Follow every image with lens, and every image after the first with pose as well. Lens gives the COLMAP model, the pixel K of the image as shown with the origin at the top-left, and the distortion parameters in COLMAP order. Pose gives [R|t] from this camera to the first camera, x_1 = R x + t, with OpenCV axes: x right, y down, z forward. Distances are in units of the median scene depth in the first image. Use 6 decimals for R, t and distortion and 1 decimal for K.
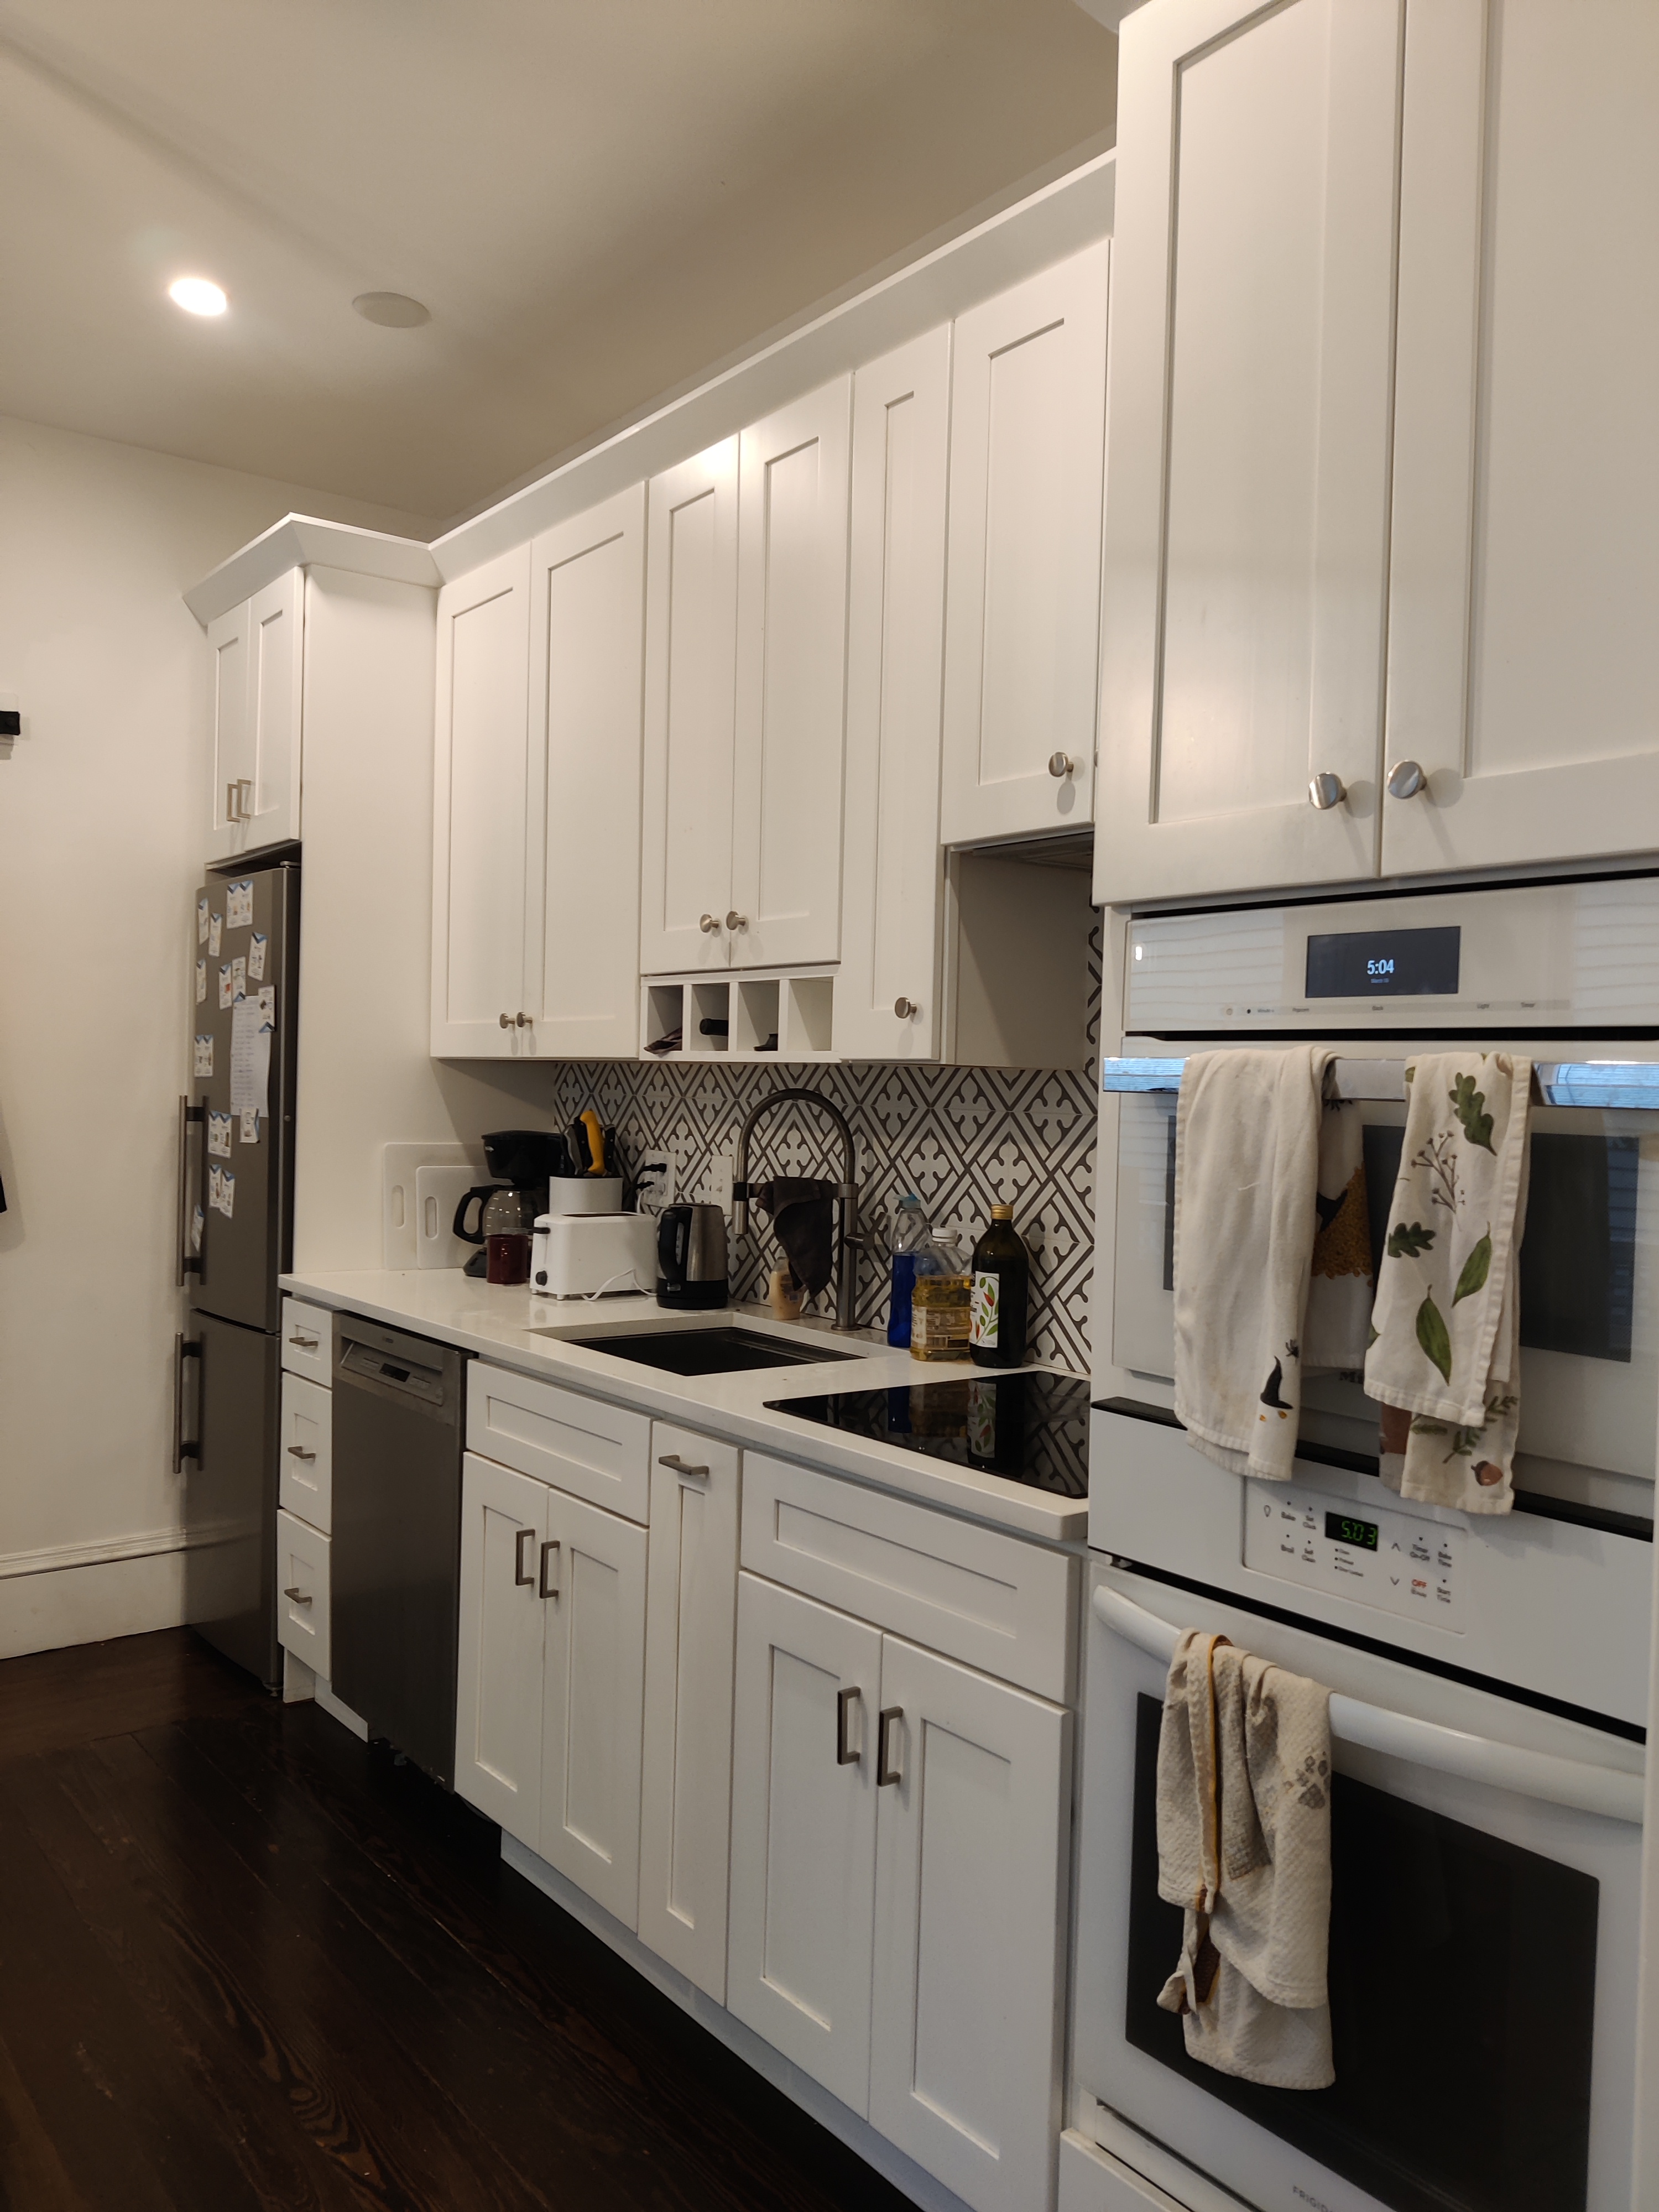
lens RADIAL K [[1670.8, 0, 874.9], [0, 1670.8, 1112.8], [0, 0, 1]] dist [0.019707, -0.034518]
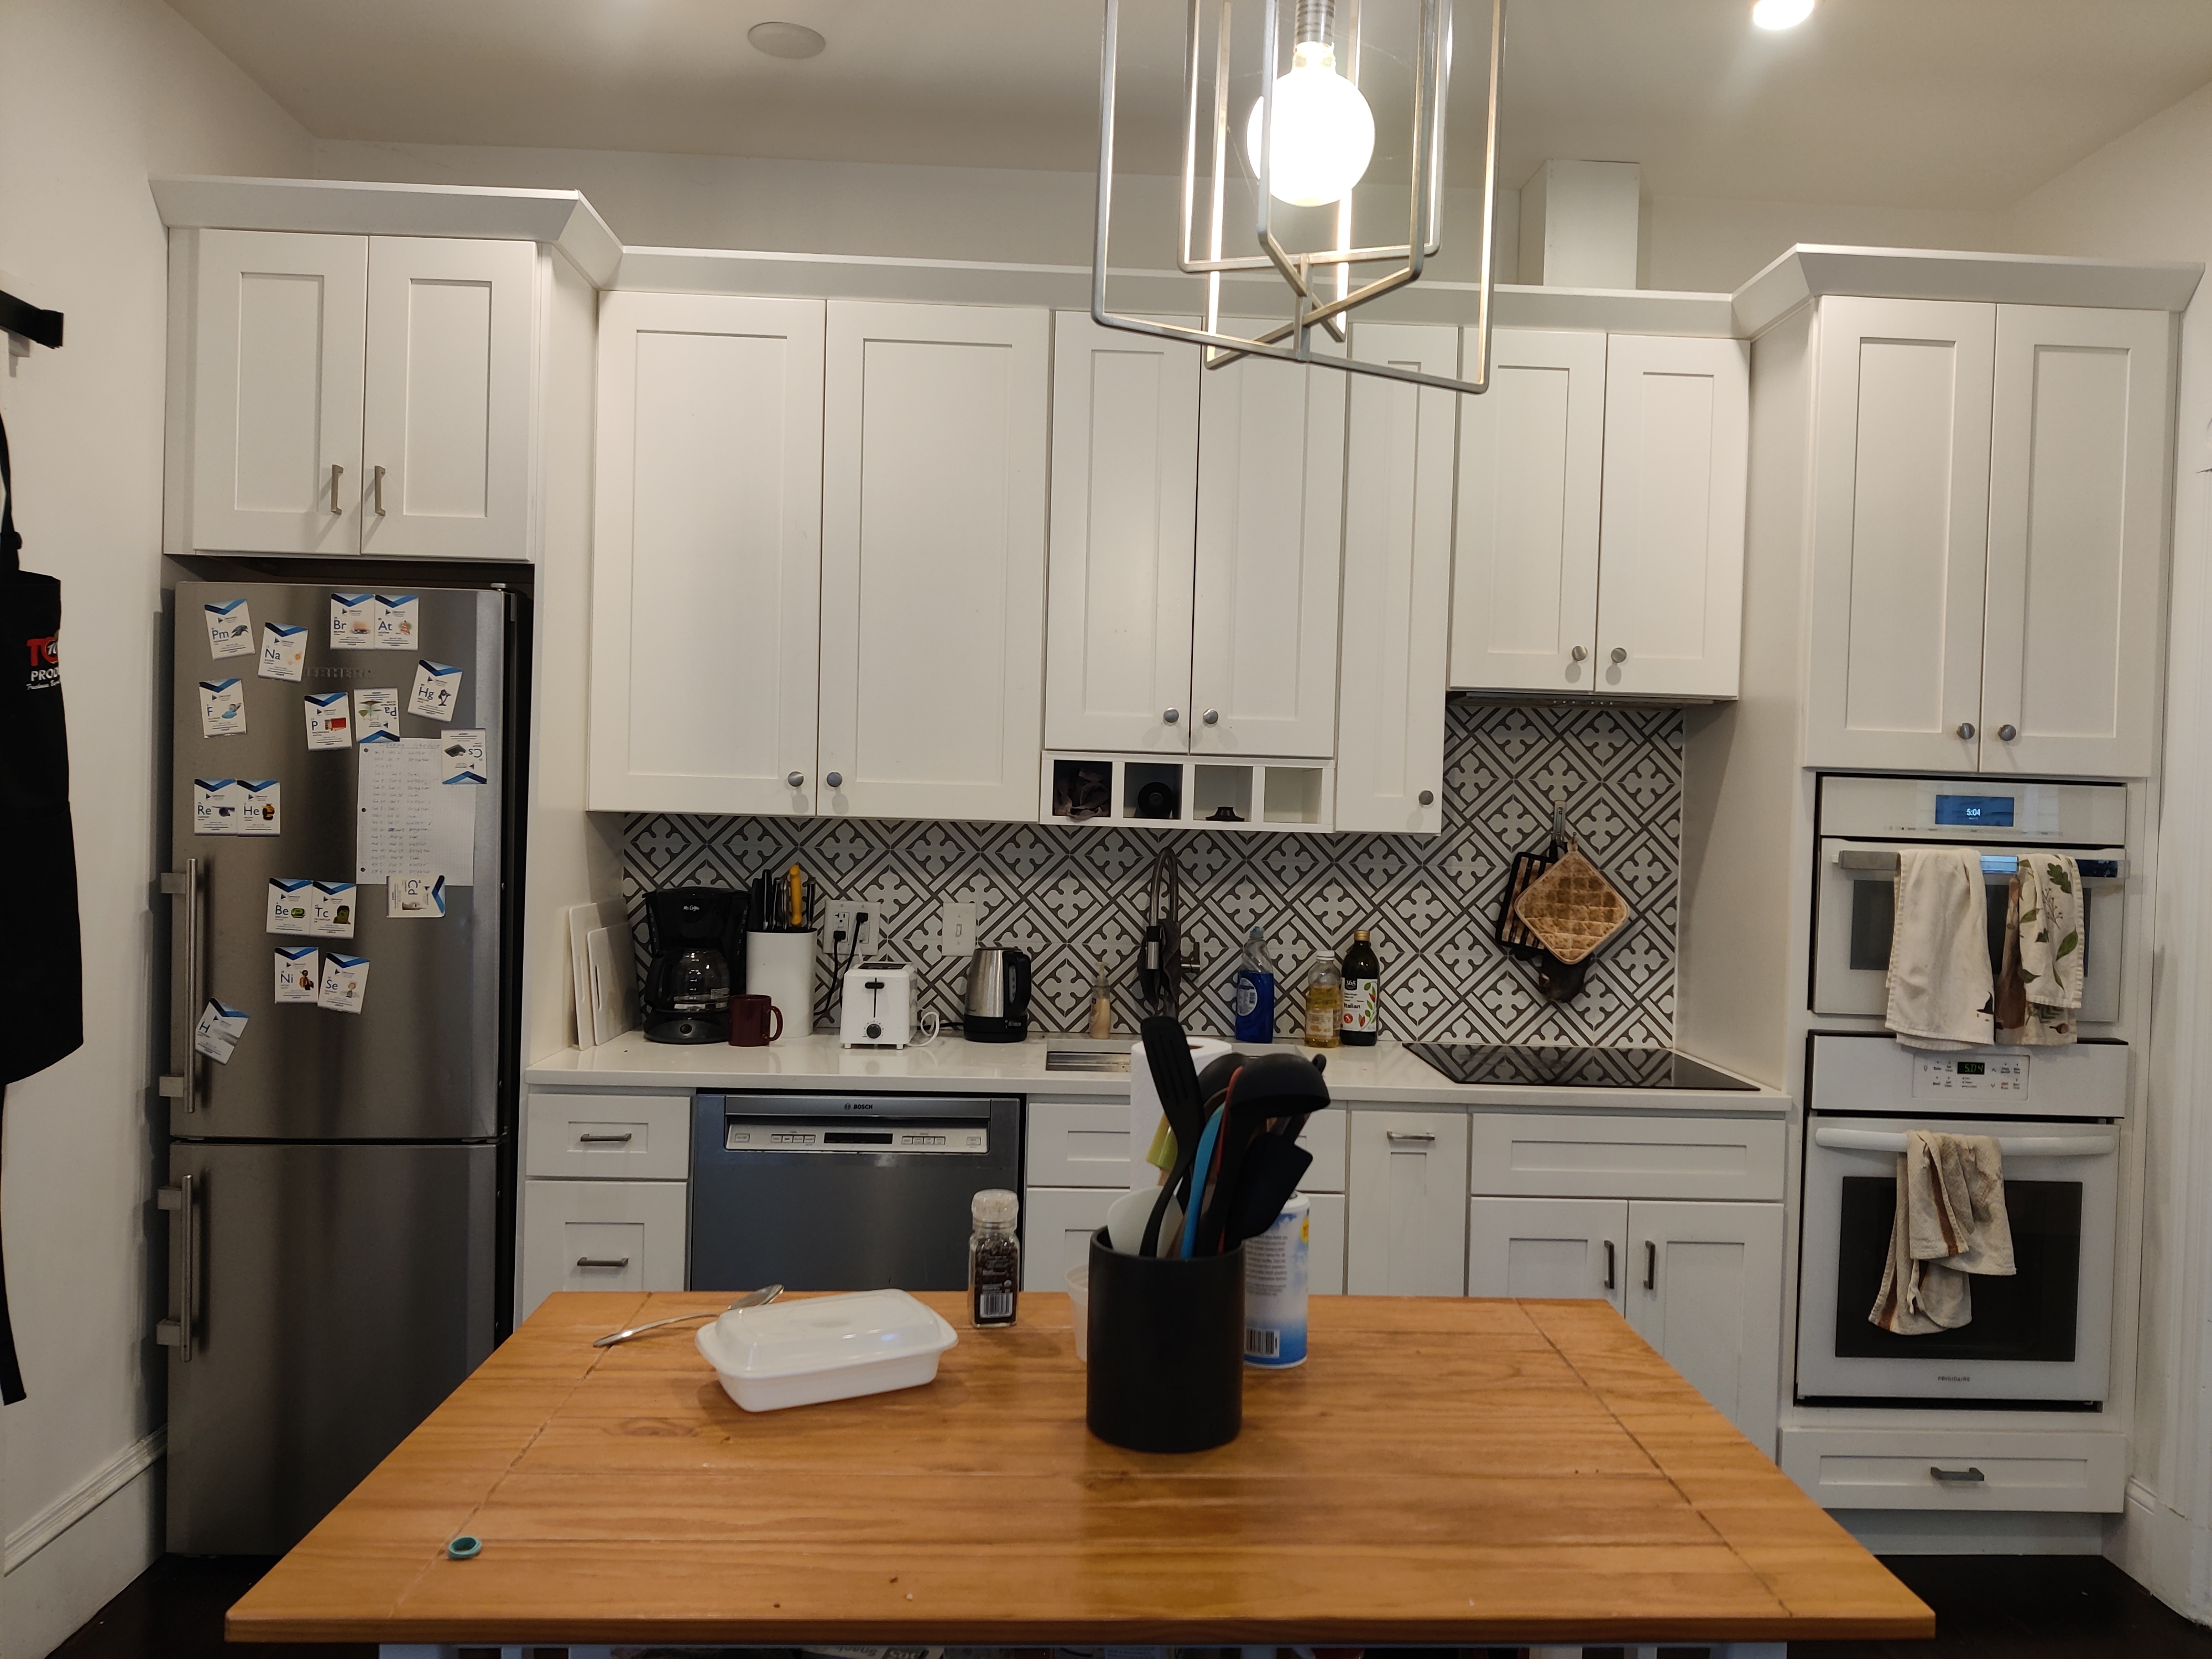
lens RADIAL K [[1670.8, 0, 1141.1], [0, 1670.8, 829.3], [0, 0, 1]] dist [0.019707, -0.034518]
pose [[0.584569, -0.020478, 0.811085, -1.053879], [-0.001193, 0.999659, 0.026099, -0.059823], [-0.811343, -0.016224, 0.584345, 0.296246]]
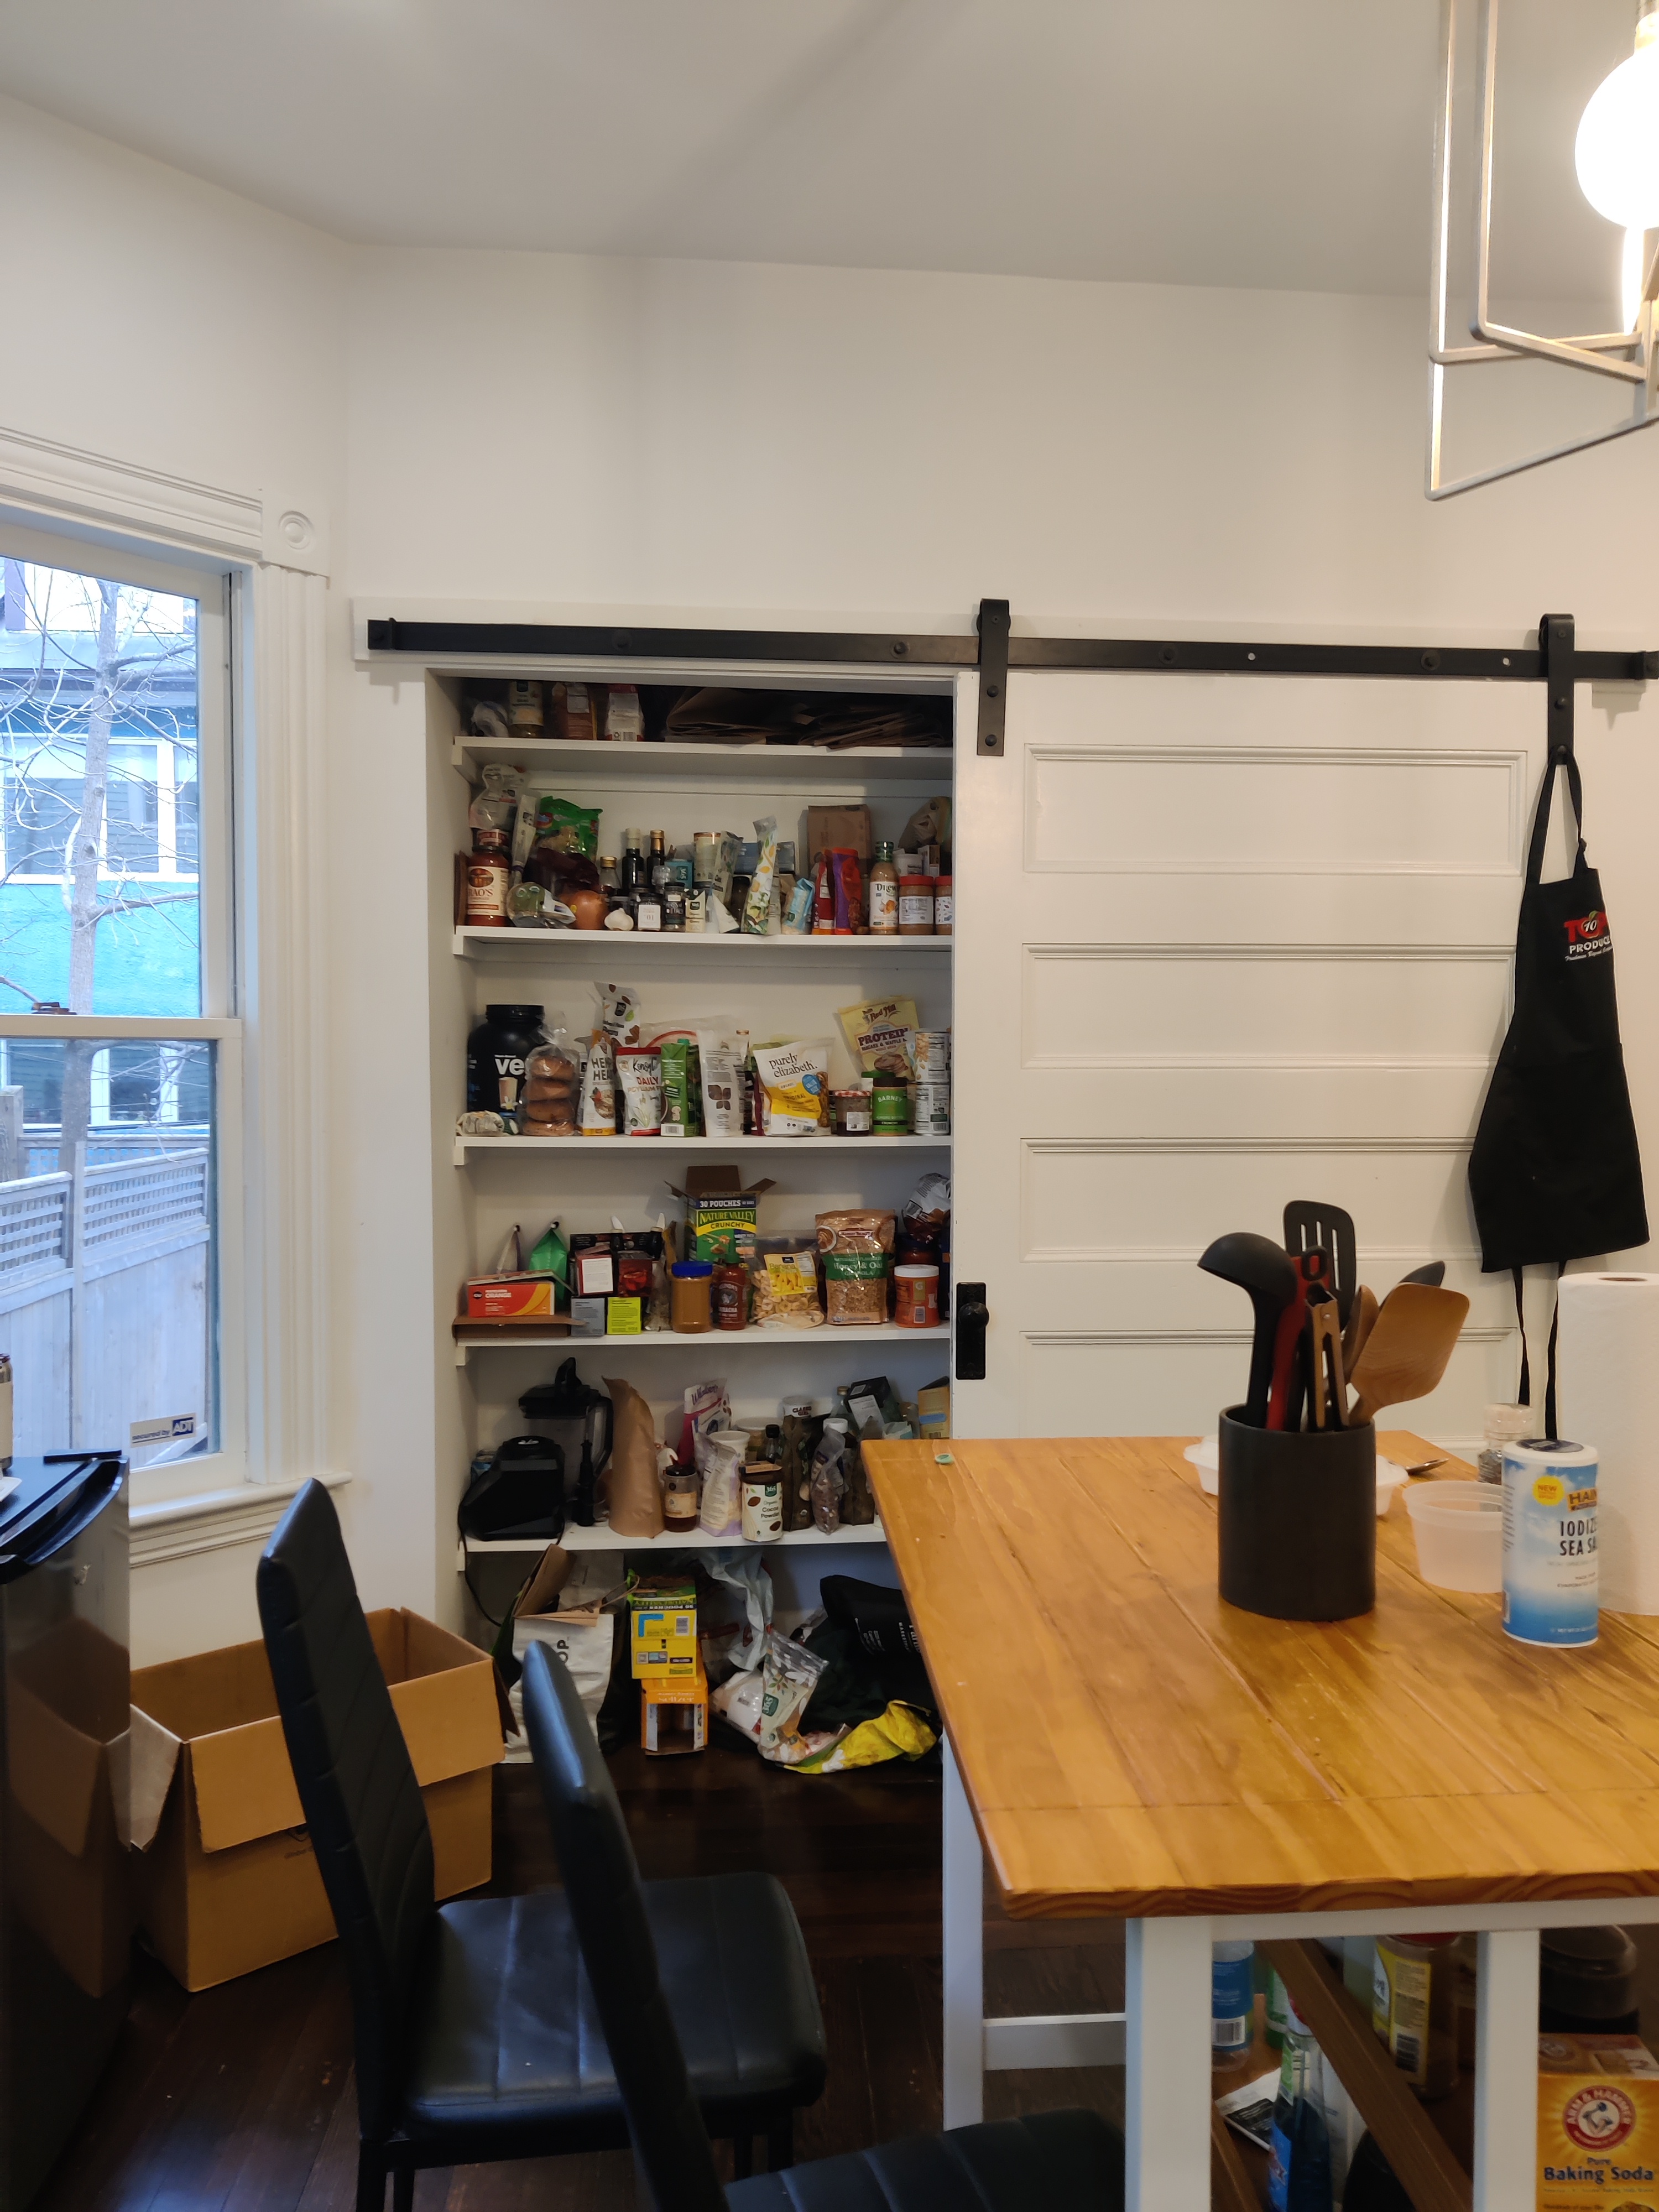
lens RADIAL K [[1670.8, 0, 844.6], [0, 1670.8, 1148.4], [0, 0, 1]] dist [0.019707, -0.034518]
pose [[0.819488, 0.010620, -0.572997, -0.448858], [0.007285, 0.999554, 0.028945, -0.019876], [0.573050, -0.027894, 0.819046, 0.080176]]
